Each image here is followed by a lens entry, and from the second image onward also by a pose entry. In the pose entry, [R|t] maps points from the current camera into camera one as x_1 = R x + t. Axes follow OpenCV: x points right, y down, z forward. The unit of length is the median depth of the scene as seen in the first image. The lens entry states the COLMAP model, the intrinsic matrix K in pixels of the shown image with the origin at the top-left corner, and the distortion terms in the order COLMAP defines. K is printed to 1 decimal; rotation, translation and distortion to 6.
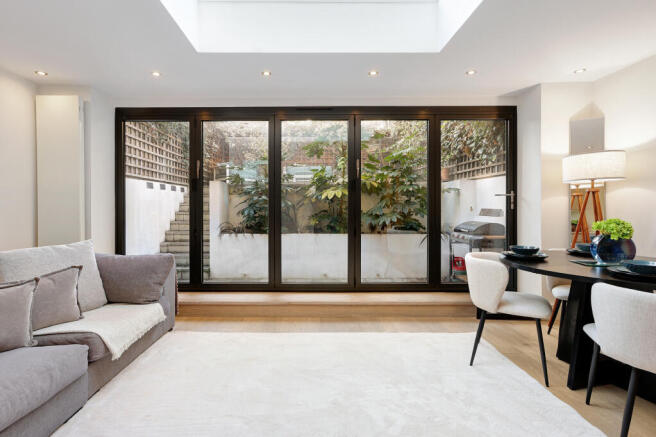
lens RADIAL K [[326.5, 0, 314.2], [0, 326.5, 205.6], [0, 0, 1]] dist [0.010054, 0.001057]
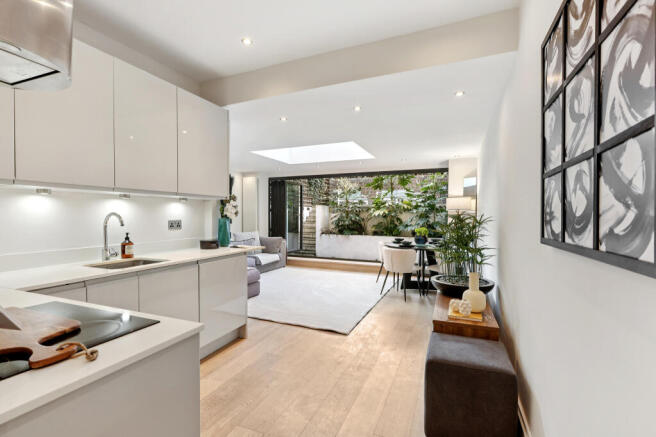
lens RADIAL K [[302.8, 0, 330.4], [0, 302.8, 221.1], [0, 0, 1]] dist [-0.027468, 0.000035]
pose [[0.921029, 0.017409, -0.389104, 0.694931], [-0.010831, 0.999759, 0.019091, -0.030961], [0.389342, -0.013369, 0.920996, -0.888627]]
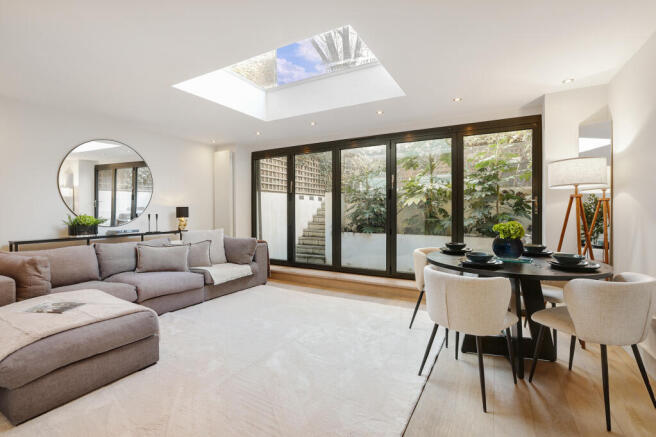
lens RADIAL K [[302.8, 0, 326.4], [0, 302.8, 214.1], [0, 0, 1]] dist [-0.027468, 0.000035]
pose [[0.867753, 0.007178, -0.496943, 0.515467], [-0.002051, 0.999939, 0.010863, 0.000399], [0.496991, -0.008407, 0.867715, -0.159319]]
